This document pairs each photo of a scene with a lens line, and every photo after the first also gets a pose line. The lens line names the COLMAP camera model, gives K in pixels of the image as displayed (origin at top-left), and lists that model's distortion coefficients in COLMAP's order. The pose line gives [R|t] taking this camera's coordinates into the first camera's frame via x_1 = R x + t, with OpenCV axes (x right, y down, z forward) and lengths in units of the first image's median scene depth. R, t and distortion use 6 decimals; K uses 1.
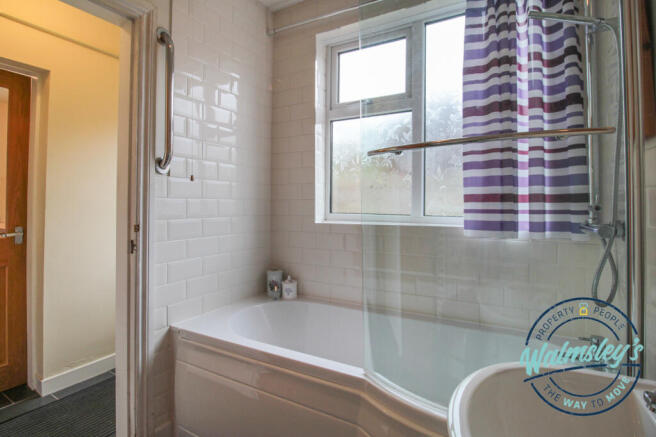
lens RADIAL K [[314.0, 0, 328.0], [0, 314.0, 218.5], [0, 0, 1]] dist [0.000215, -0.010211]
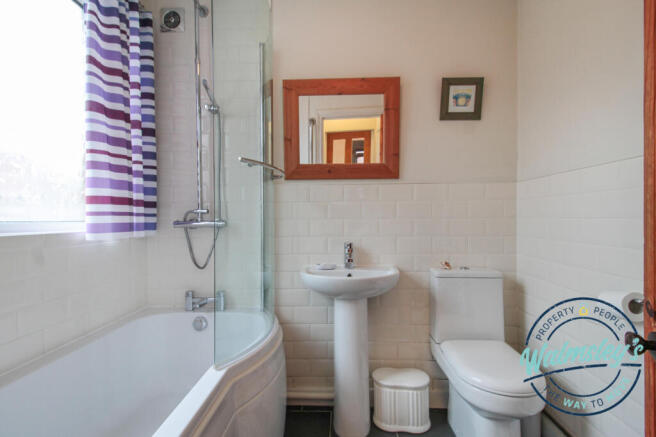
lens RADIAL K [[314.0, 0, 328.0], [0, 314.0, 218.5], [0, 0, 1]] dist [0.000215, -0.010211]
pose [[-0.429331, -0.014055, 0.903038, -0.723407], [0.008116, 0.999778, 0.019419, -0.021762], [-0.903111, 0.015667, -0.429122, 0.818345]]
